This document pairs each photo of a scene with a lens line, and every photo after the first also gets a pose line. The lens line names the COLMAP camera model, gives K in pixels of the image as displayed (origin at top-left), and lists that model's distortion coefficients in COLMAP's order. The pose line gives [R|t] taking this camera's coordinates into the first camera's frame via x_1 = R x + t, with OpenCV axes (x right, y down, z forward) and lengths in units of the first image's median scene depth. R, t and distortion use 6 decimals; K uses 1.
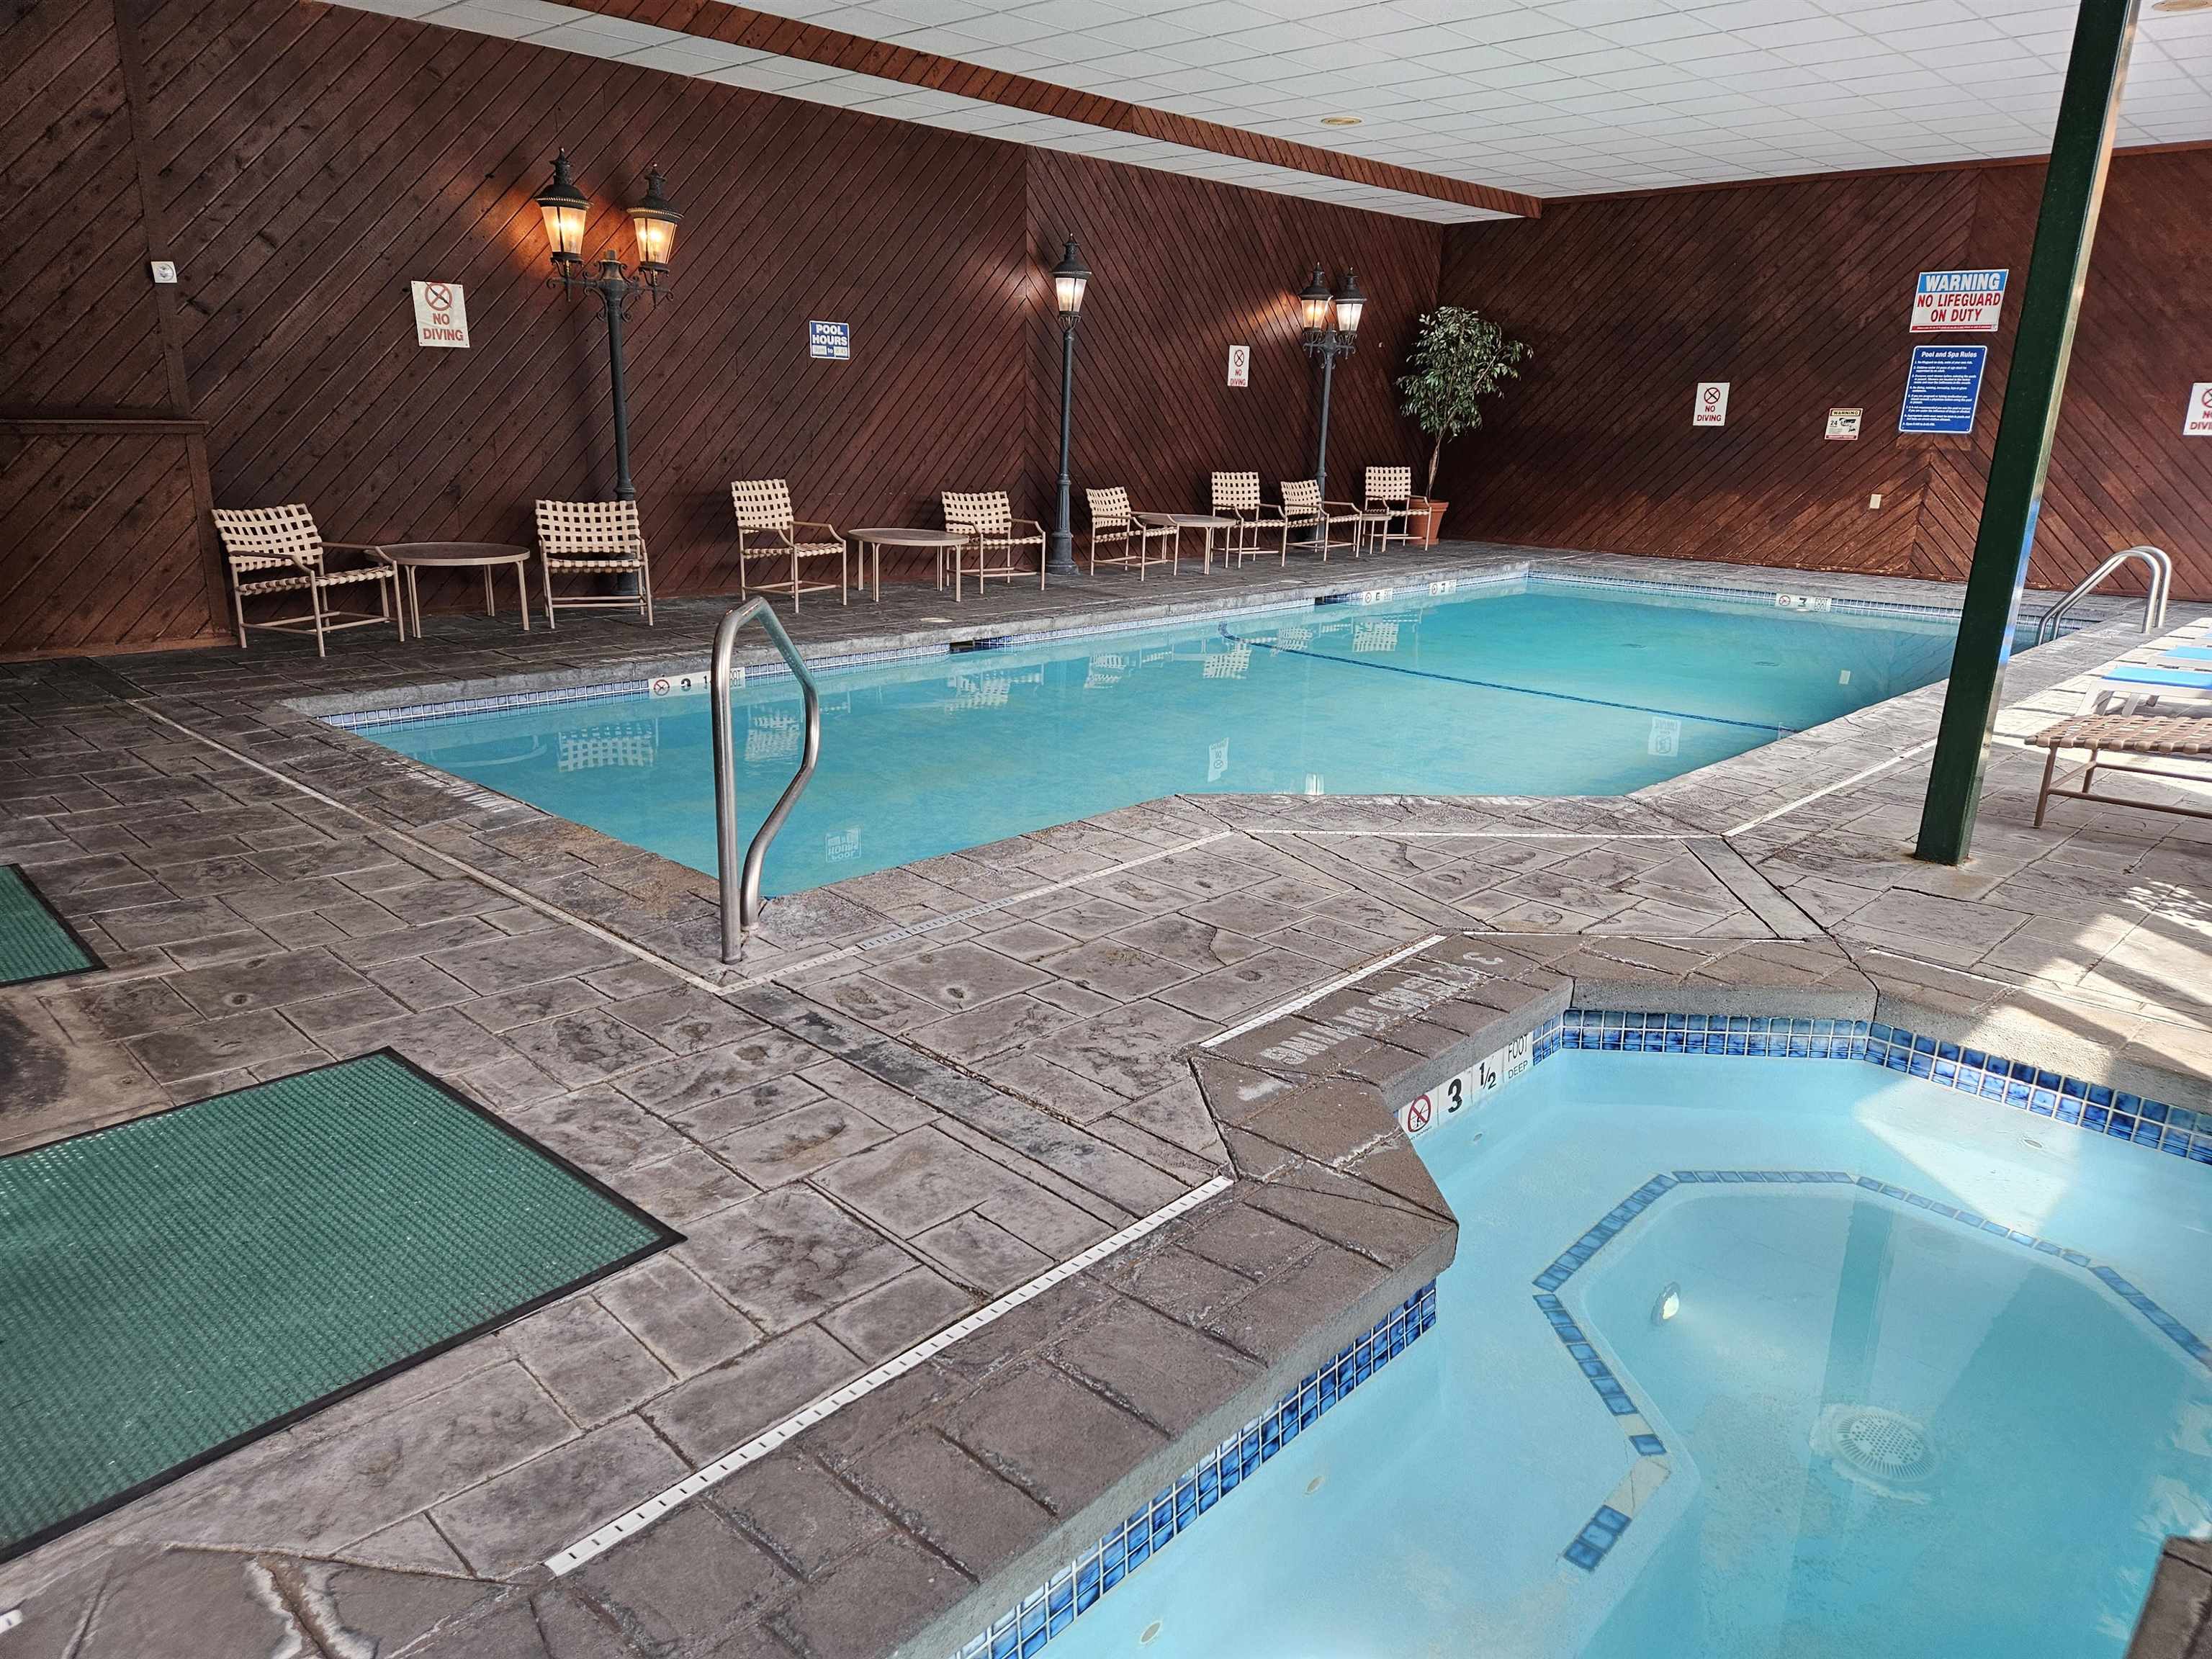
lens RADIAL K [[1487.3, 0, 1103.2], [0, 1487.3, 828.1], [0, 0, 1]] dist [-0.001570, -0.003763]
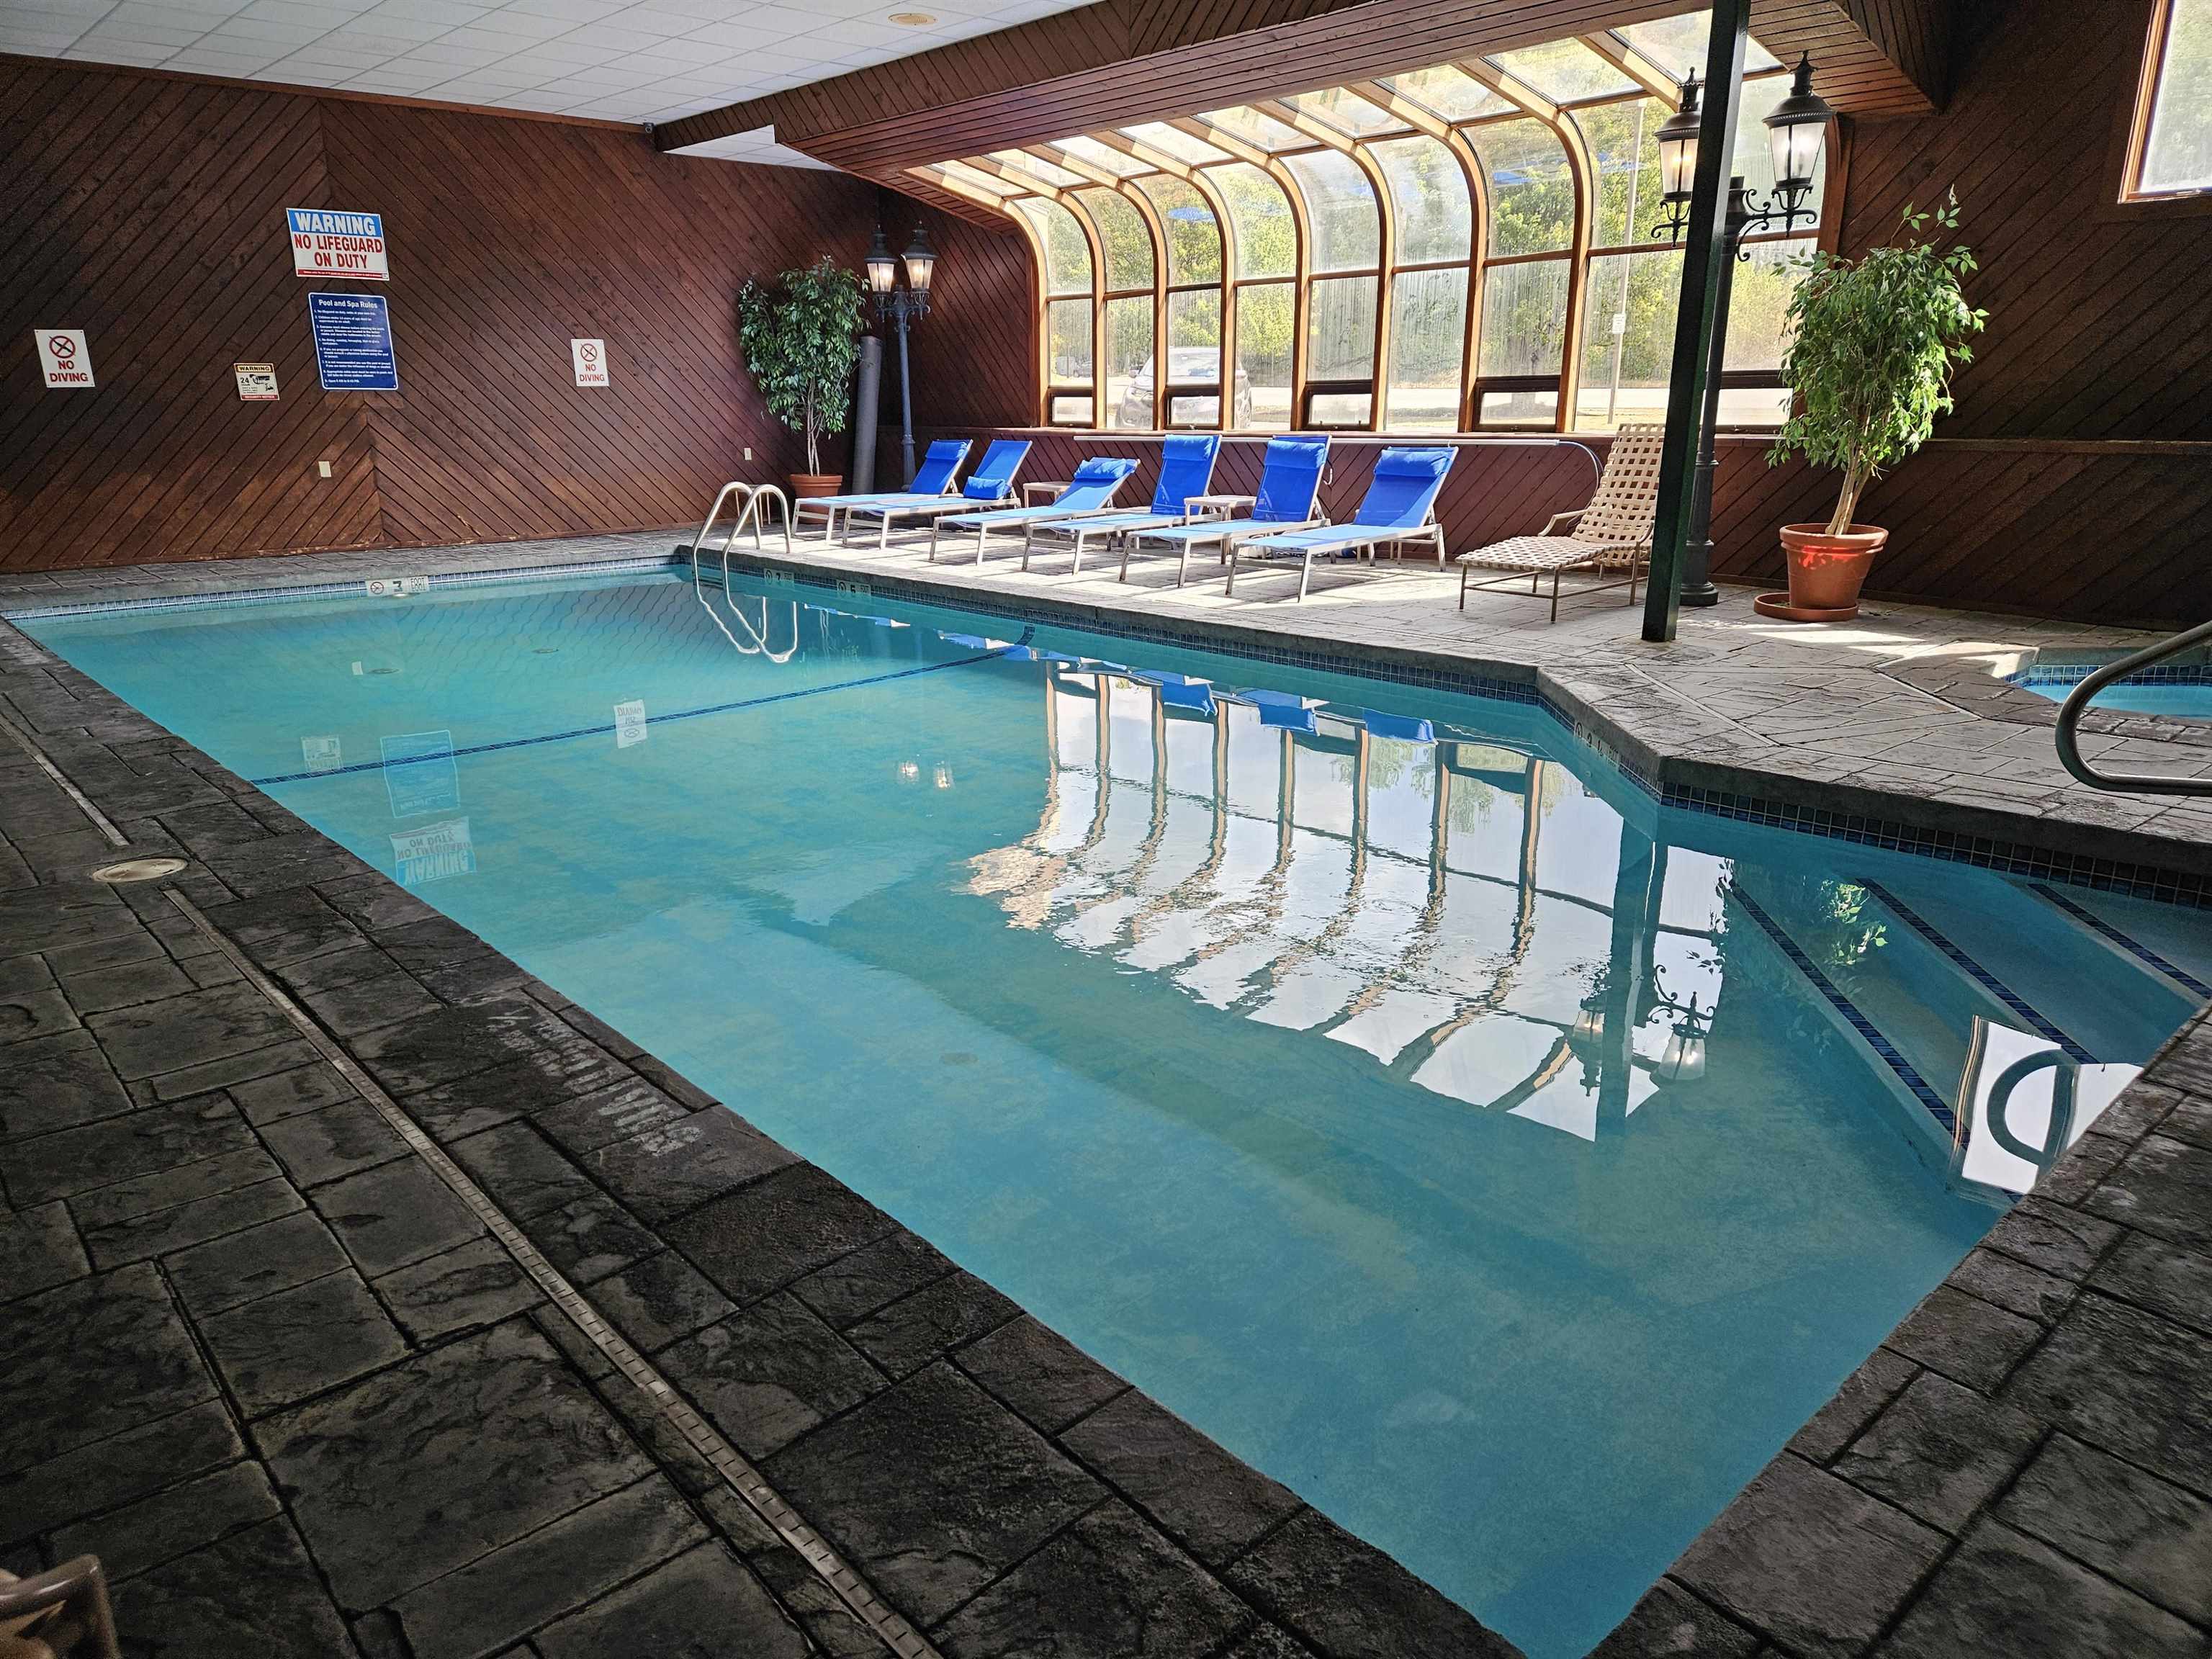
lens RADIAL K [[1487.3, 0, 1104.4], [0, 1487.3, 841.8], [0, 0, 1]] dist [-0.001570, -0.003763]
pose [[0.104841, -0.300721, 0.947932, -0.345893], [0.272168, 0.925470, 0.263493, -0.124435], [-0.956521, 0.230372, 0.178874, 0.459801]]
